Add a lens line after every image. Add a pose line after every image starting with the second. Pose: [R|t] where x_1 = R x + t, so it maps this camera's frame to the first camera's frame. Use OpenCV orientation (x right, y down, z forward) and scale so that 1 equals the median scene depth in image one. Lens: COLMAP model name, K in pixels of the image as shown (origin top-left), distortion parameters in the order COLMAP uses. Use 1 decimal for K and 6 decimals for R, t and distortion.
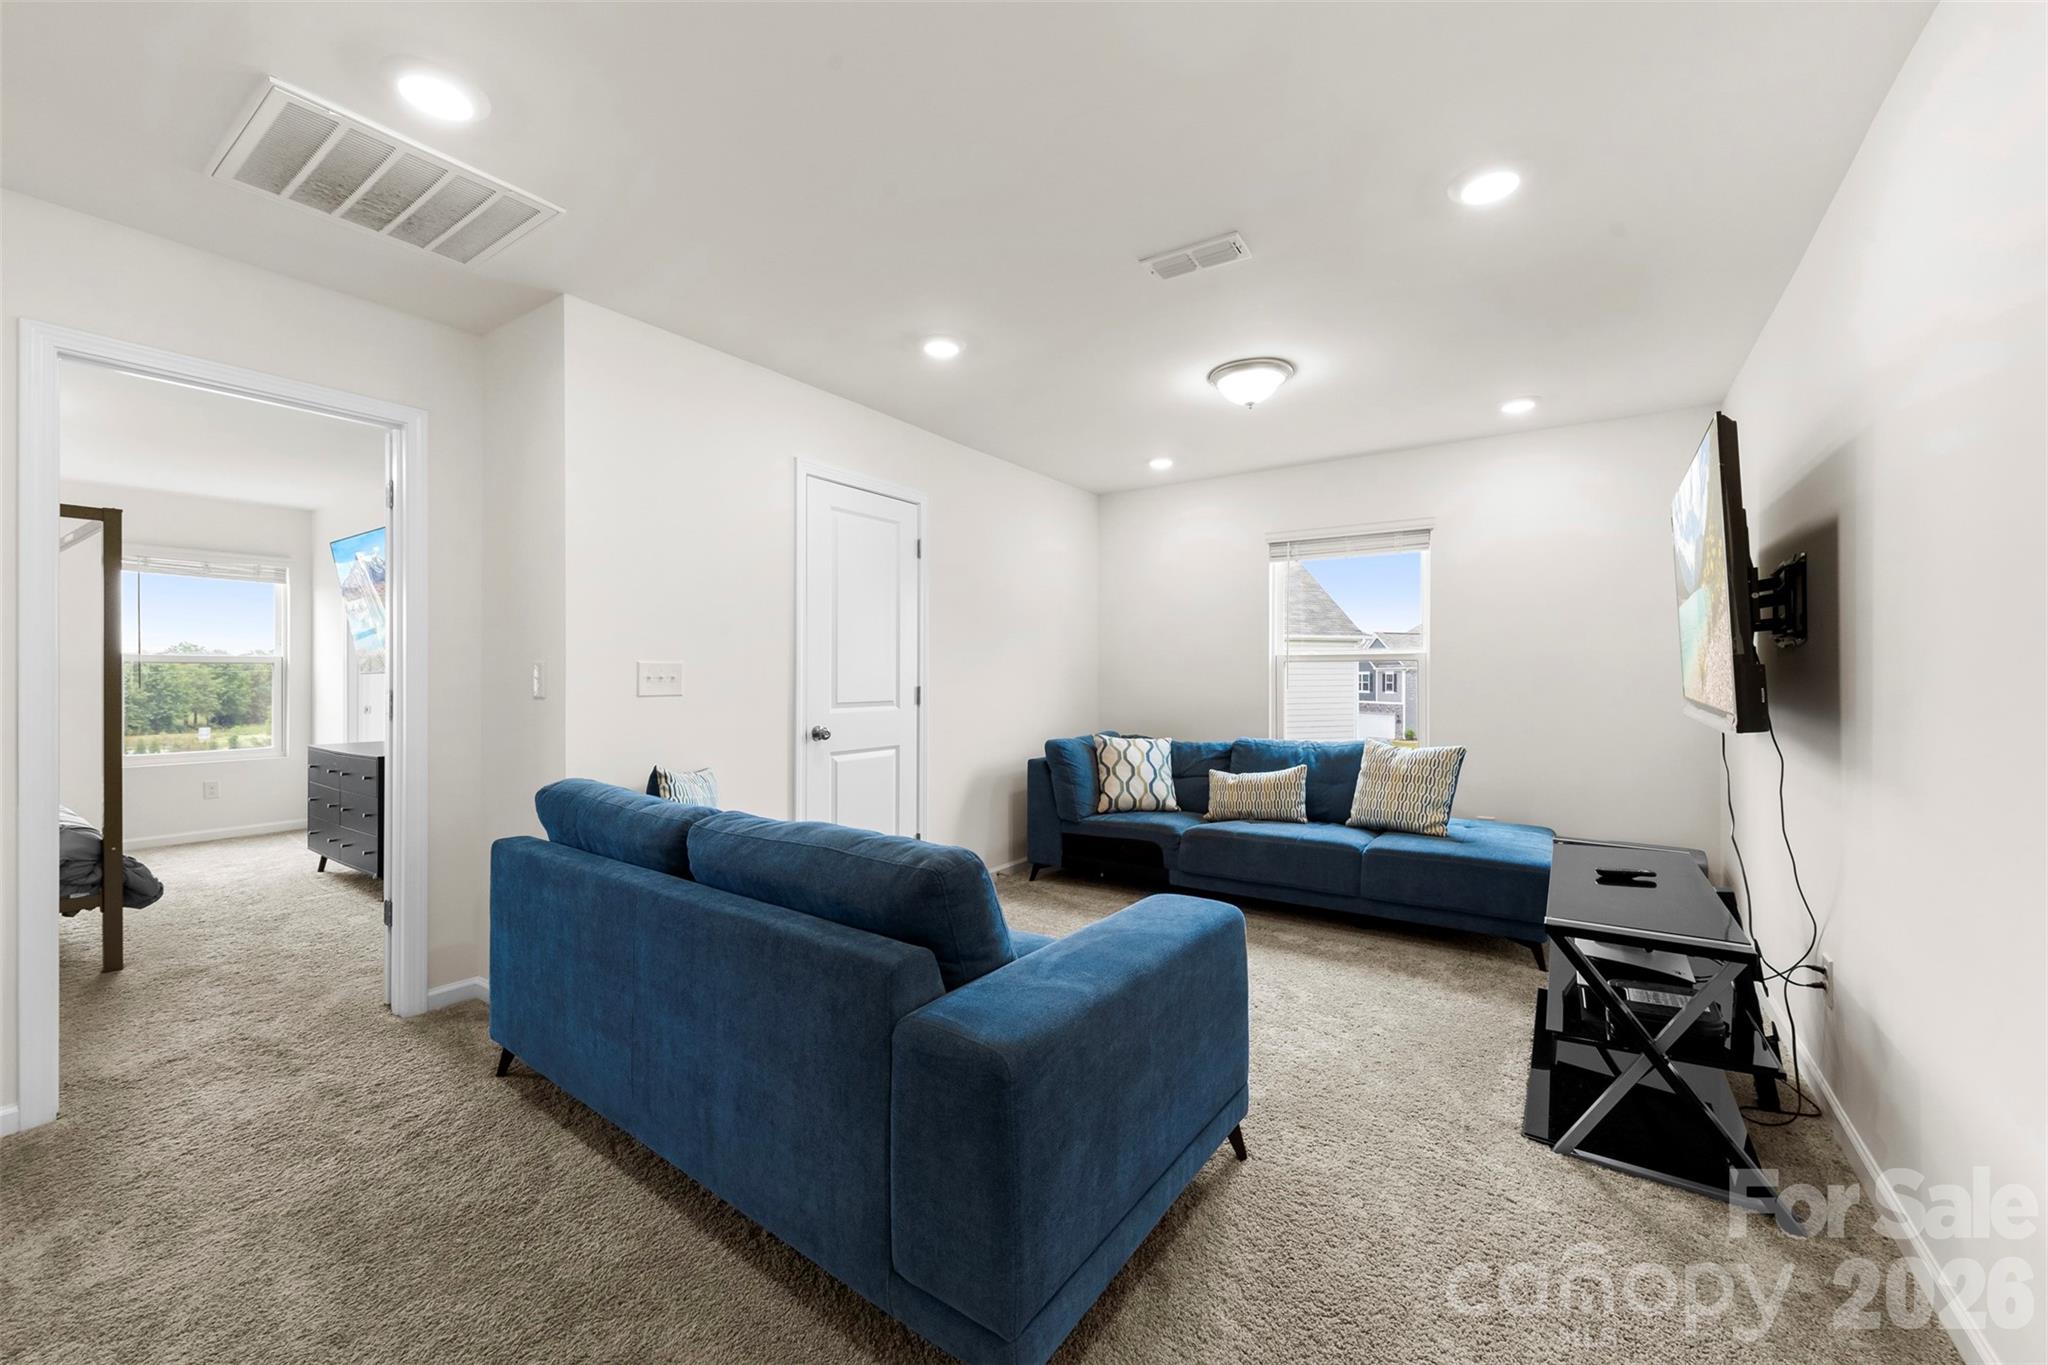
lens RADIAL K [[798.5, 0, 1029.0], [0, 798.5, 678.5], [0, 0, 1]] dist [0.010638, -0.001170]
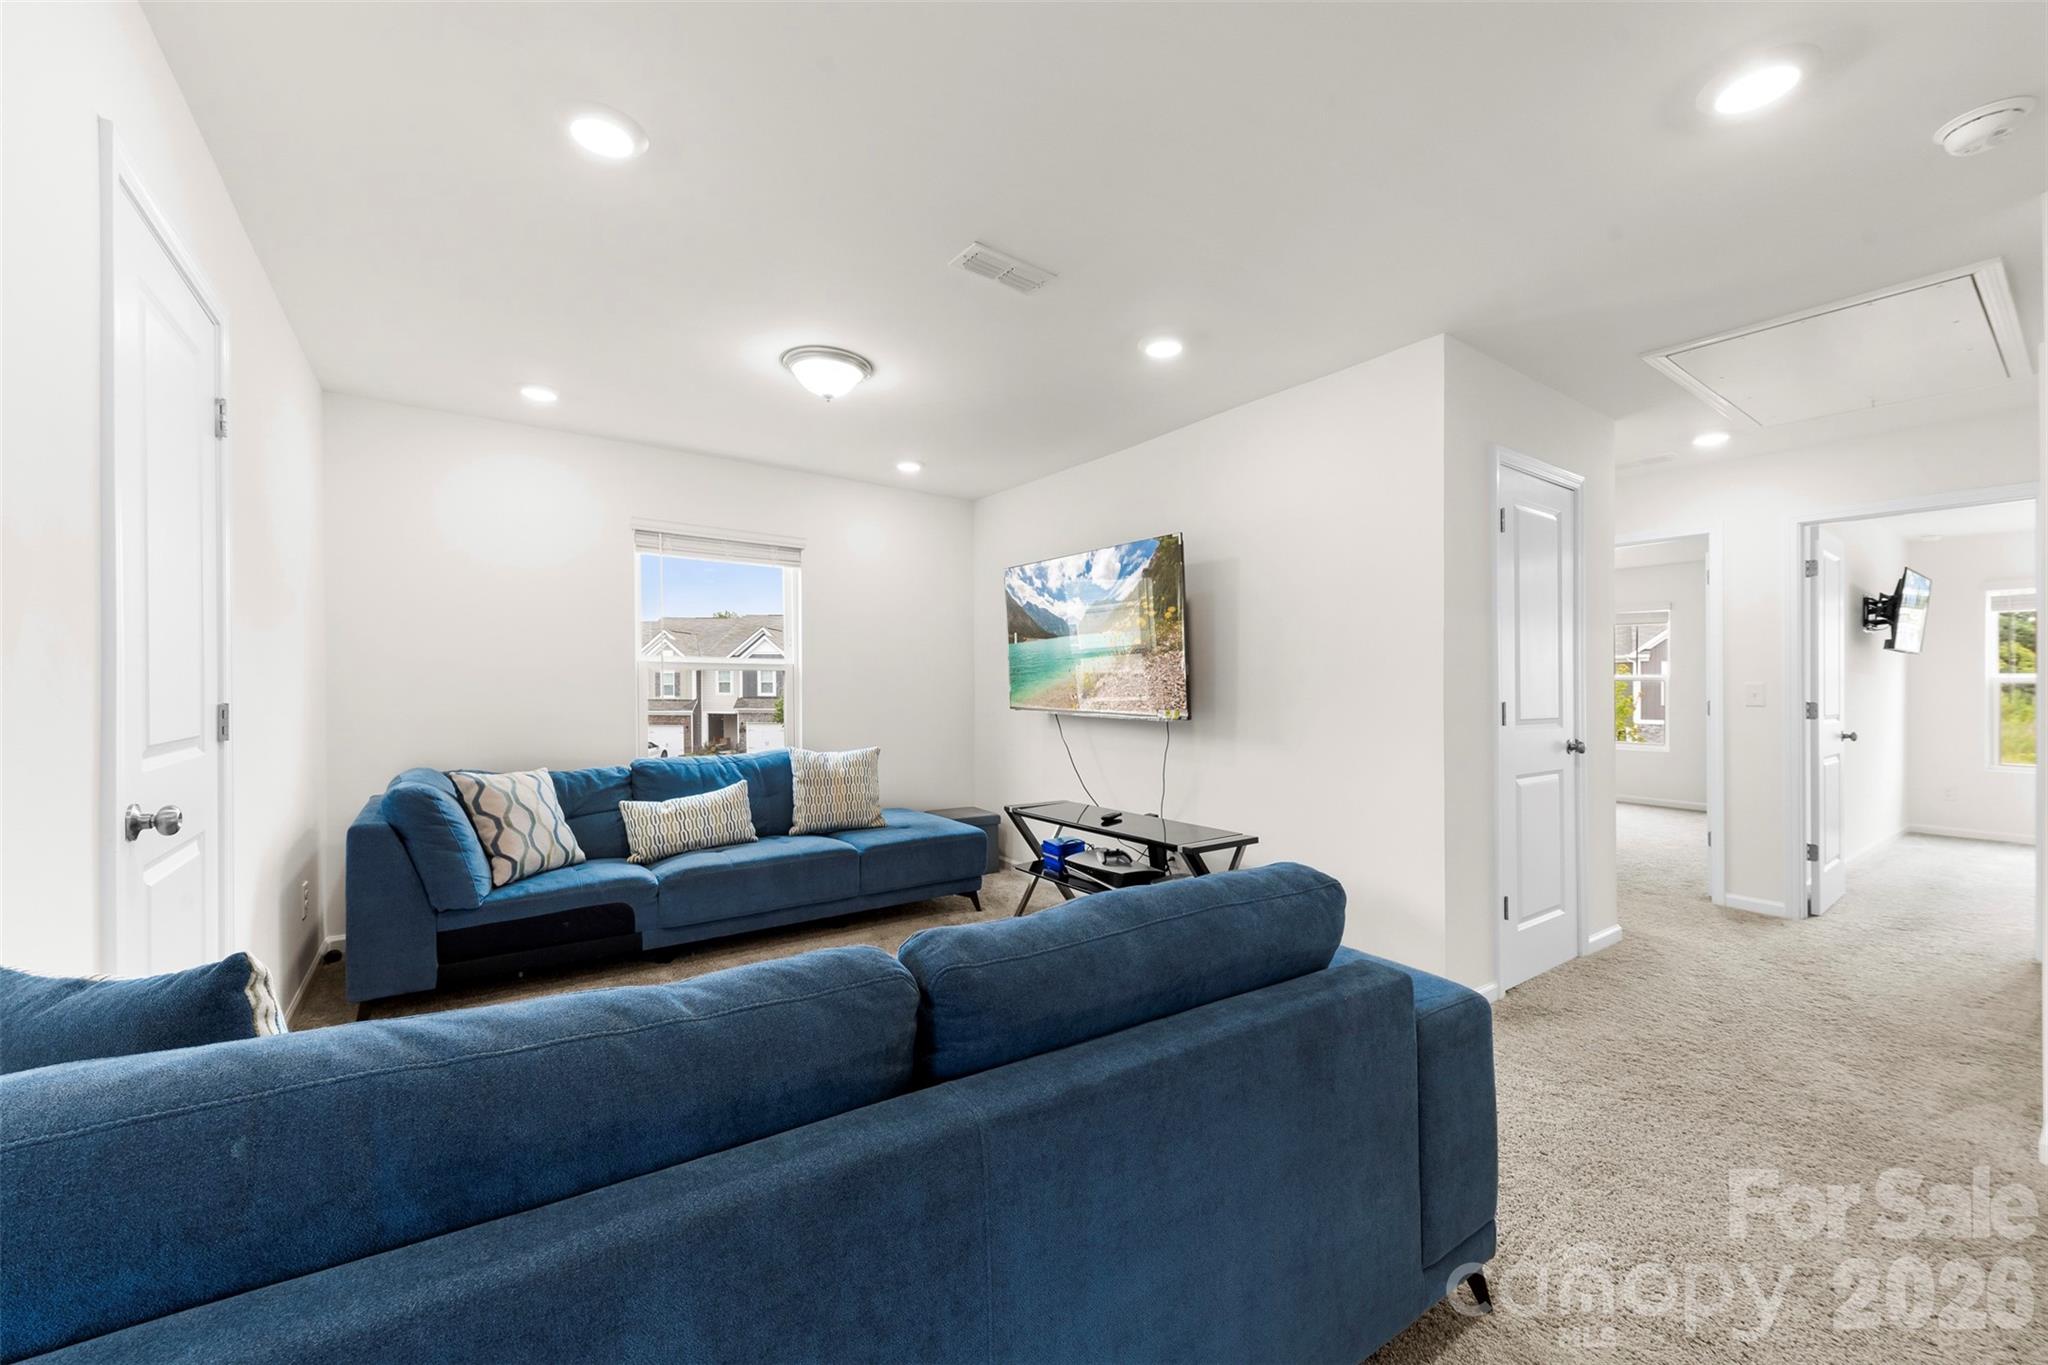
lens RADIAL K [[798.5, 0, 1033.0], [0, 798.5, 687.7], [0, 0, 1]] dist [0.010638, -0.001170]
pose [[0.327558, 0.001406, 0.944830, -0.404134], [-0.000568, 0.999999, -0.001291, 0.000630], [-0.944831, -0.000113, 0.327558, 0.350088]]
